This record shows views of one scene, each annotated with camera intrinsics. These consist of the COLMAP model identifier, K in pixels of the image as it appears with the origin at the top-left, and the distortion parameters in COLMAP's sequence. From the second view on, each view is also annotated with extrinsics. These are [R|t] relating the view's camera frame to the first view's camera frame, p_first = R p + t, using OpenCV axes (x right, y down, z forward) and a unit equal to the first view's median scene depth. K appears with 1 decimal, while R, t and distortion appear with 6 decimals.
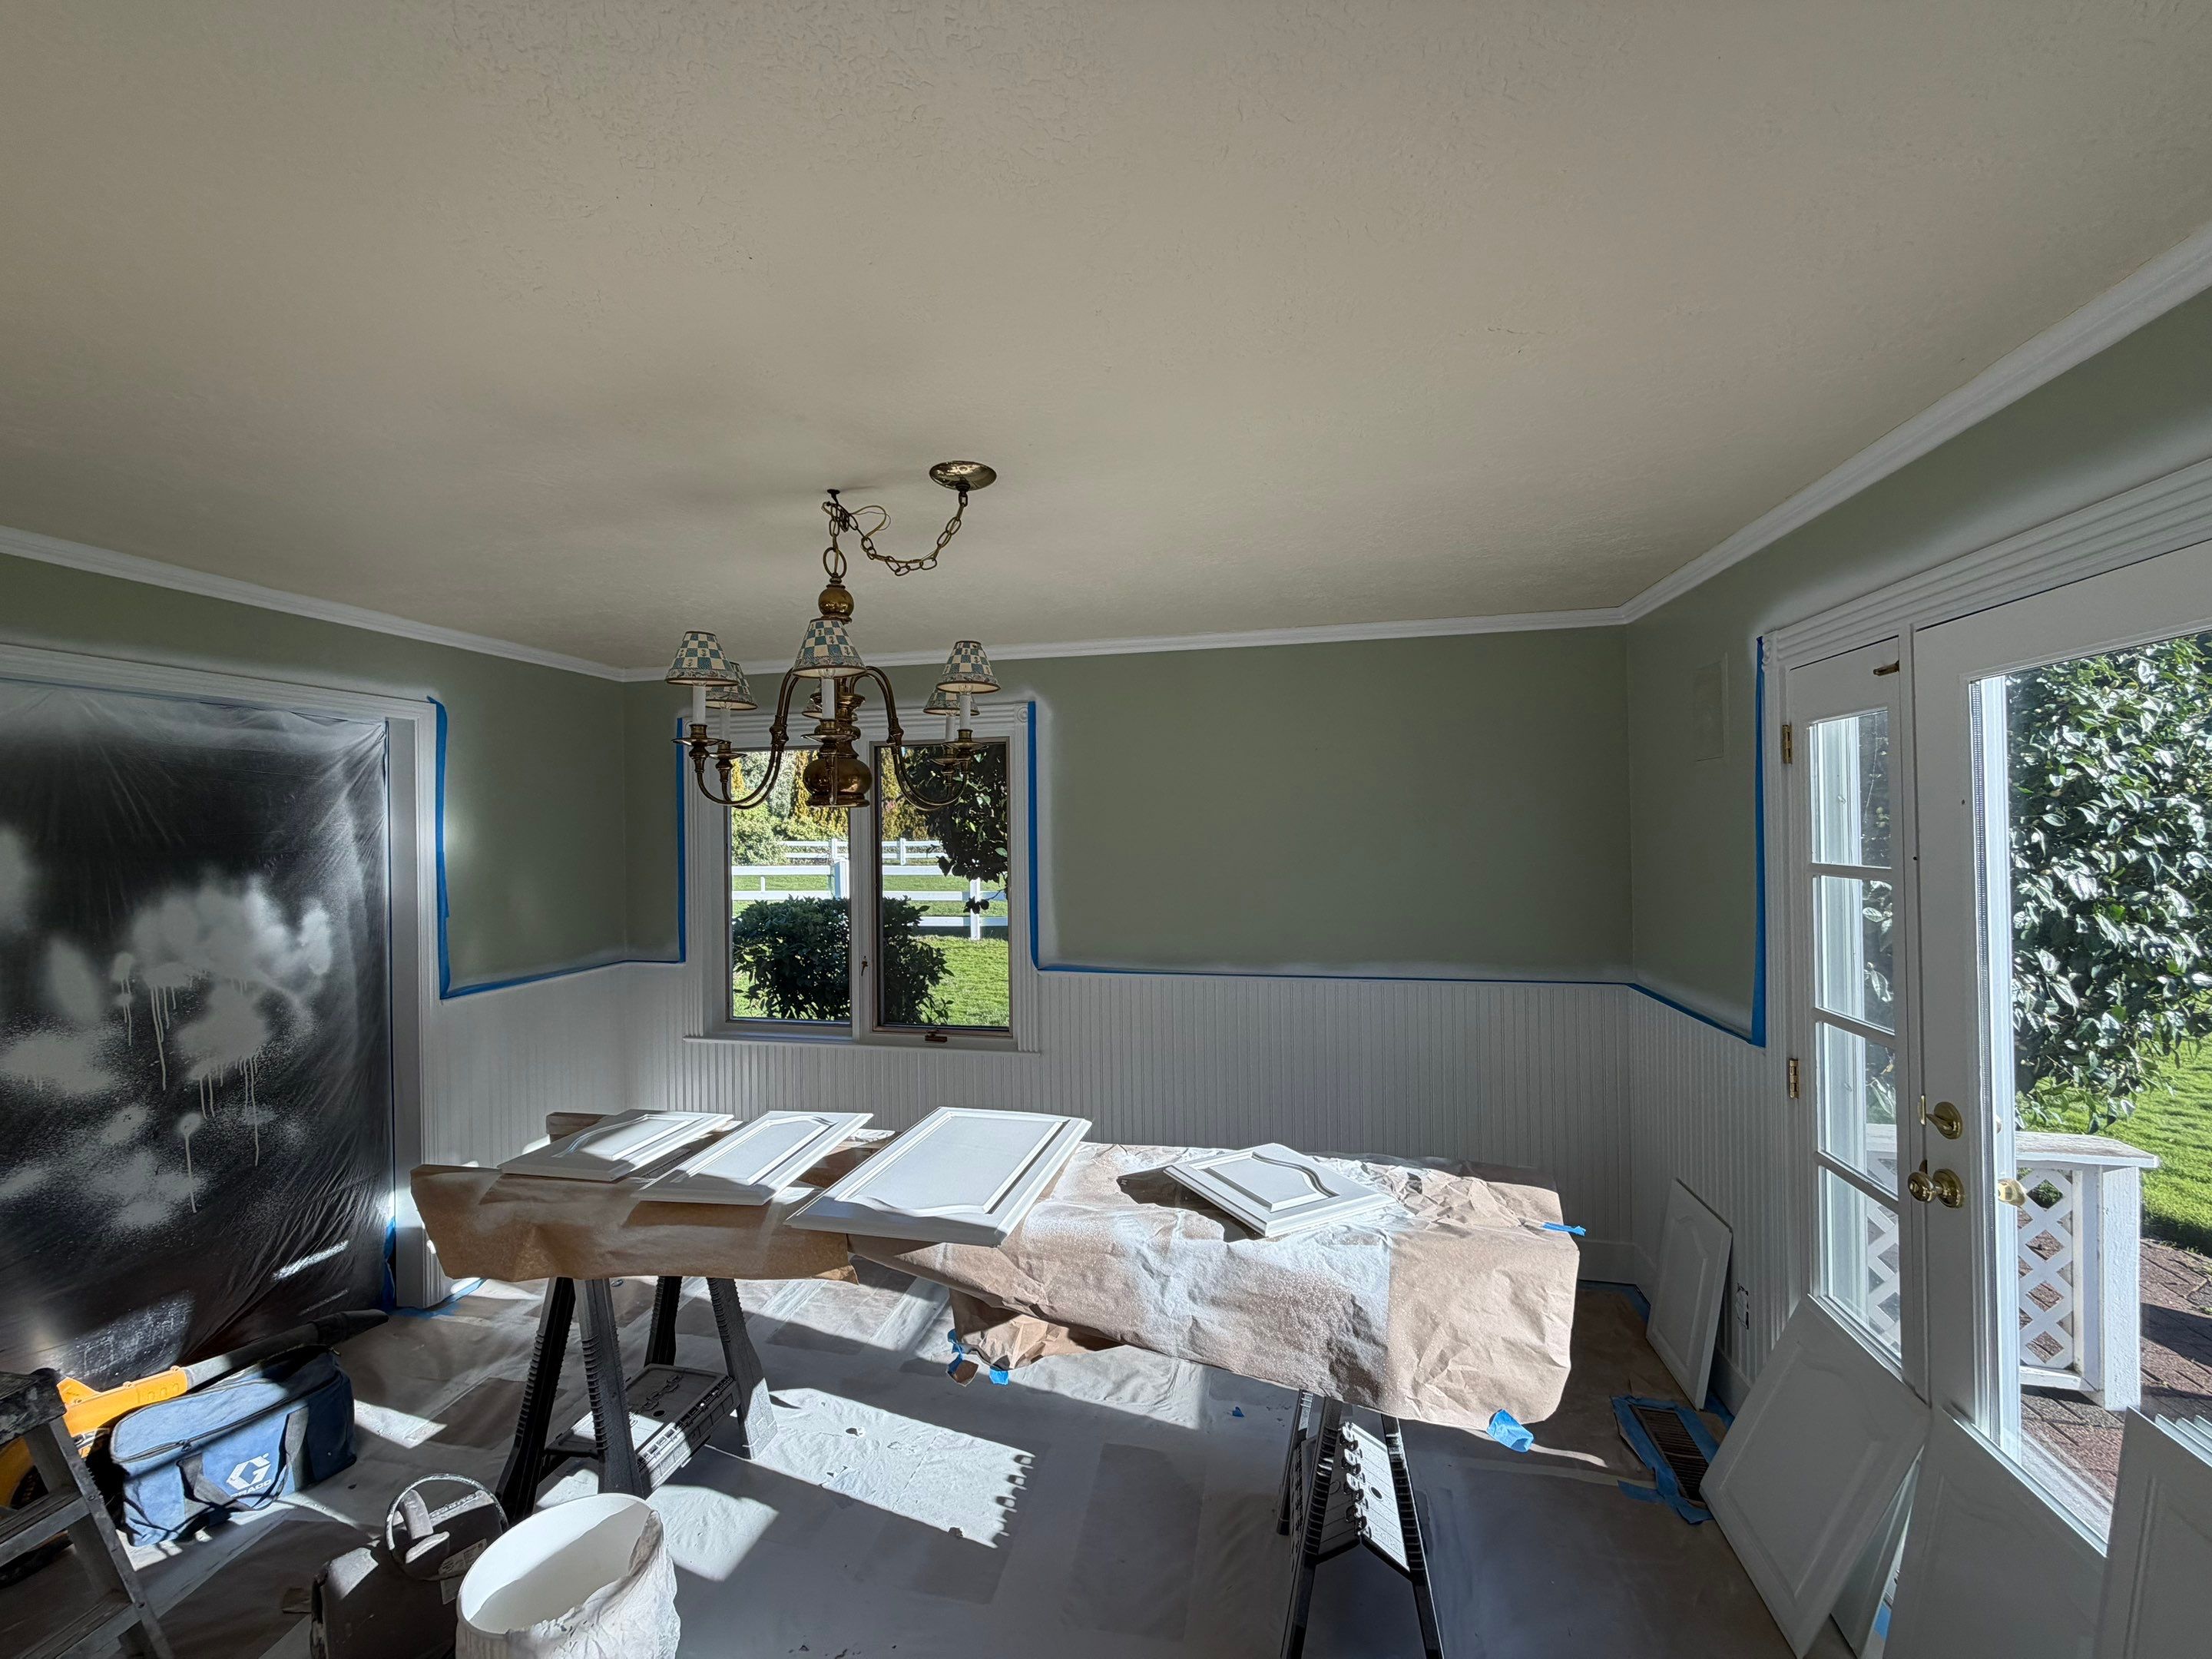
lens RADIAL K [[878.9, 0, 1097.9], [0, 878.9, 826.1], [0, 0, 1]] dist [-0.001194, 0.000015]
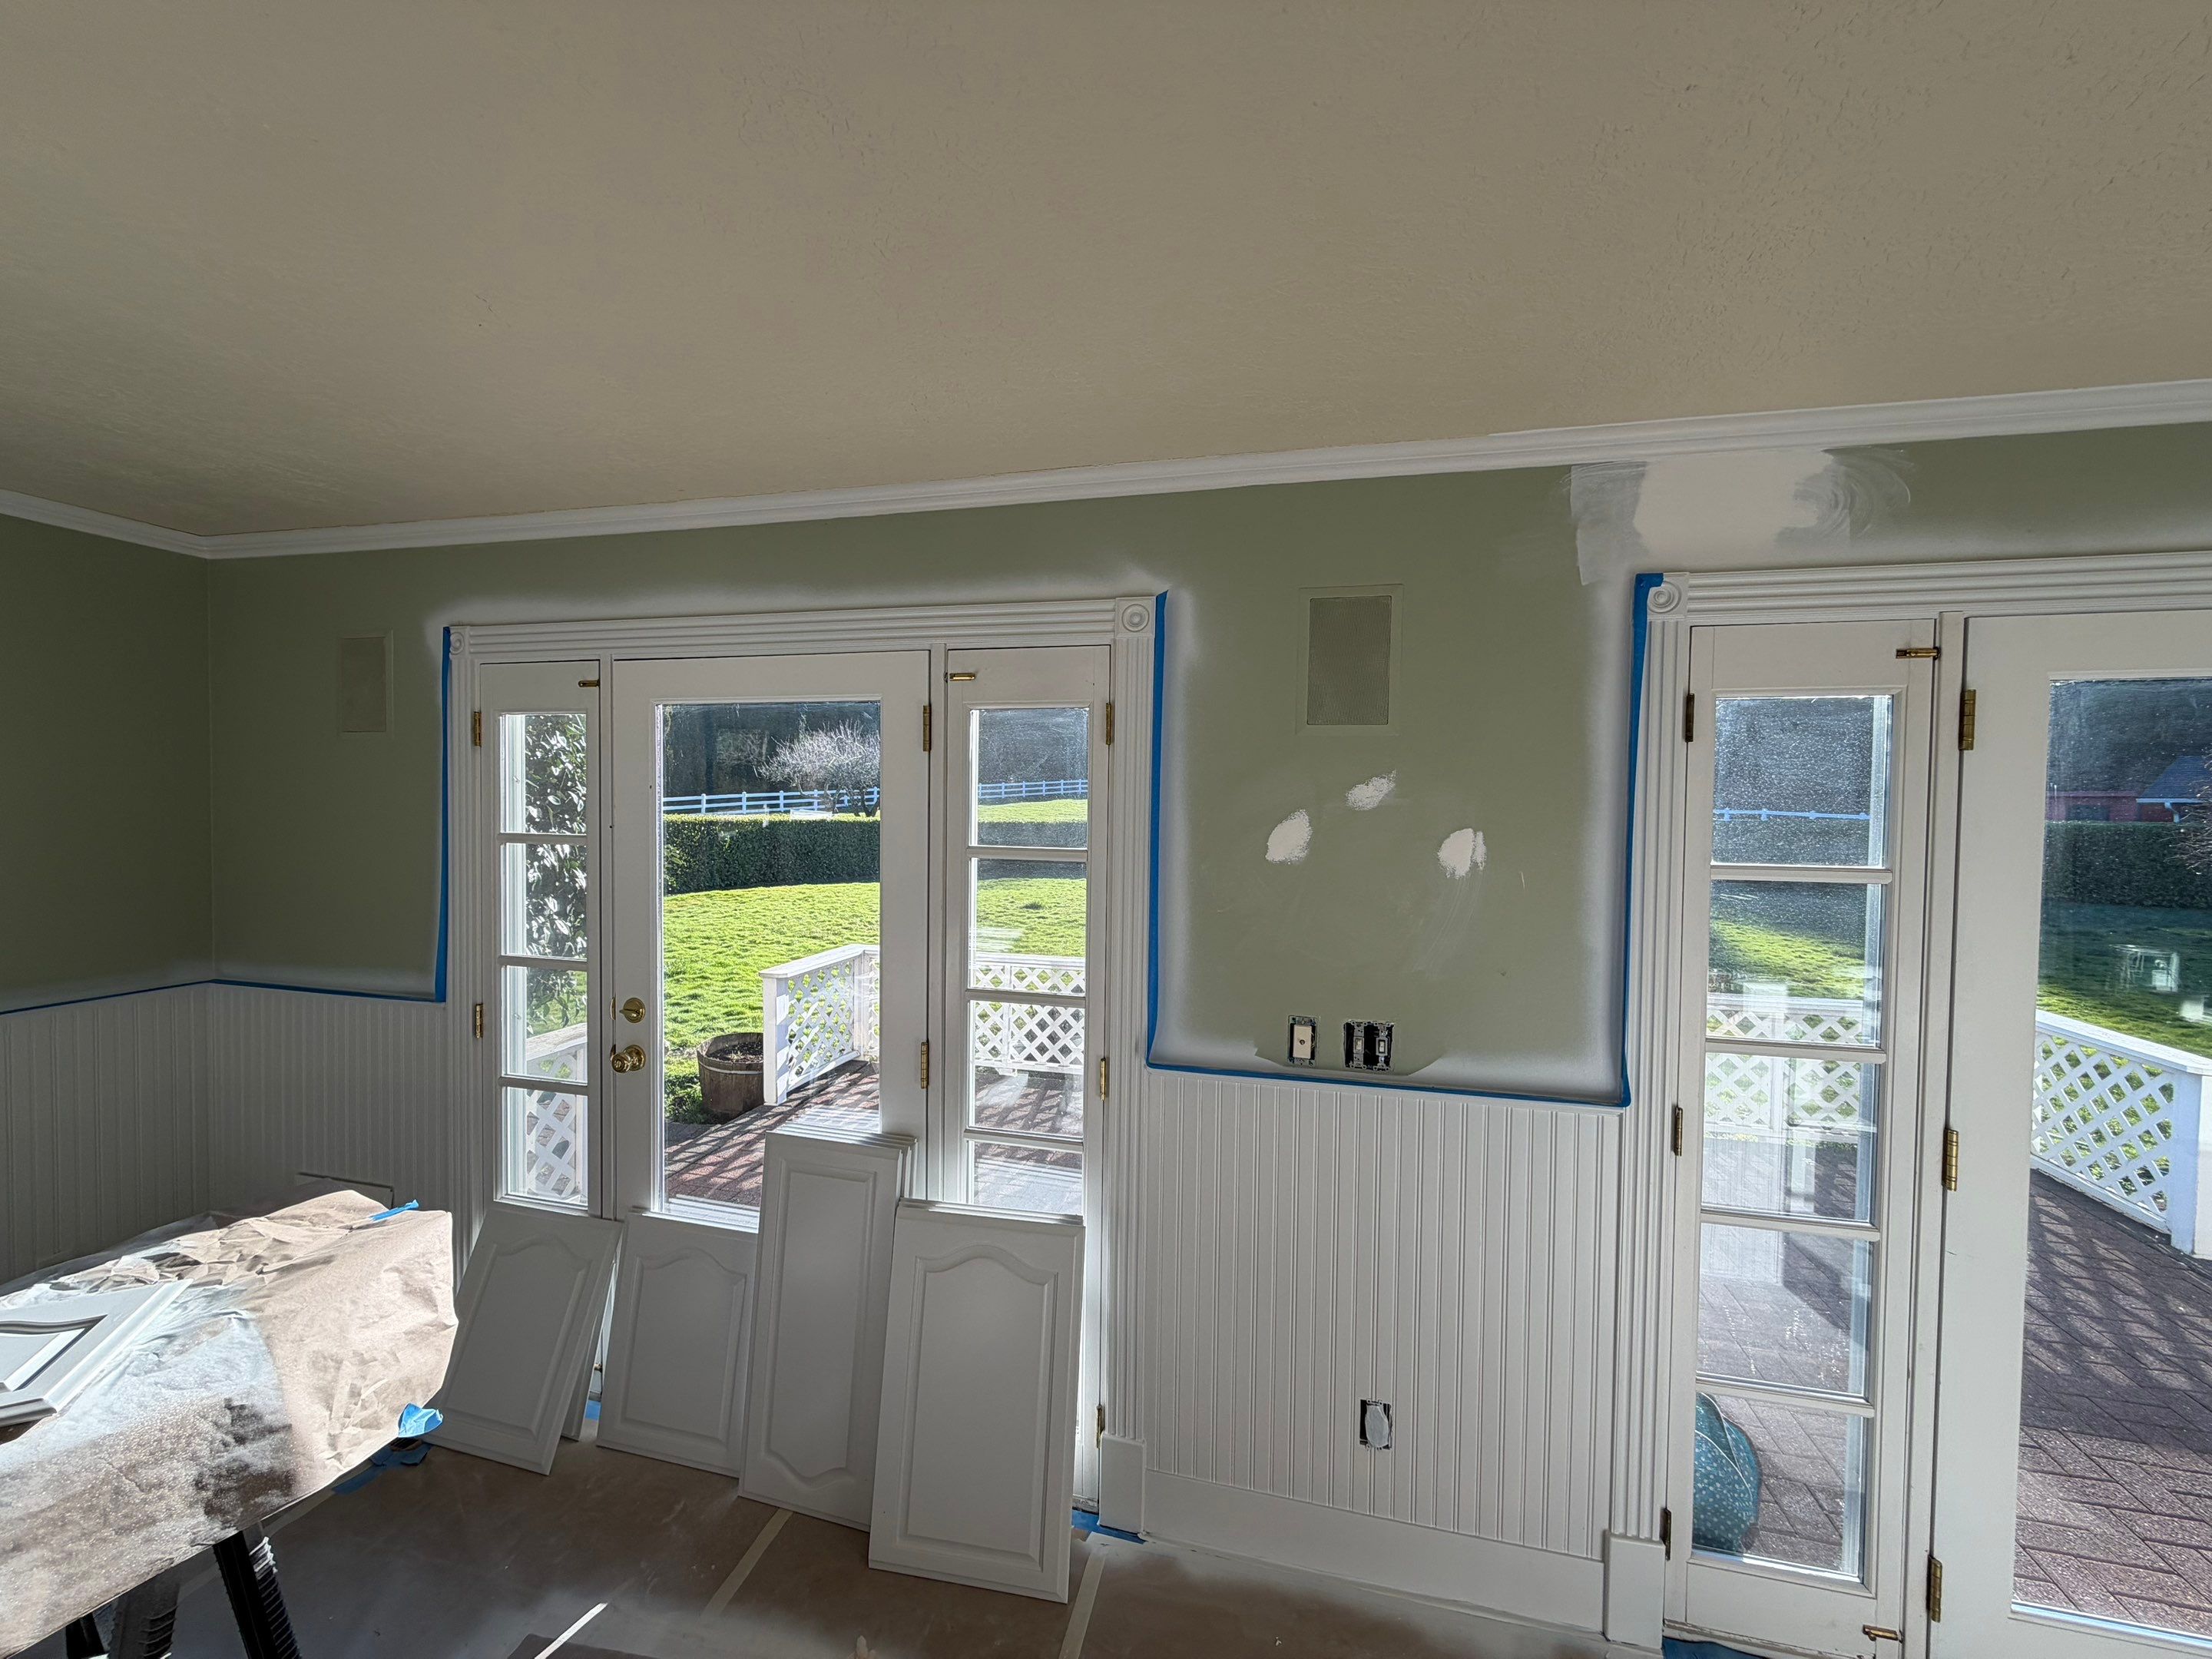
lens RADIAL K [[878.9, 0, 1097.9], [0, 878.9, 826.1], [0, 0, 1]] dist [-0.001194, 0.000015]
pose [[0.032603, -0.009704, 0.999421, -0.383303], [-0.016695, 0.999808, 0.010252, 0.009023], [-0.999329, -0.017020, 0.032435, 0.187469]]
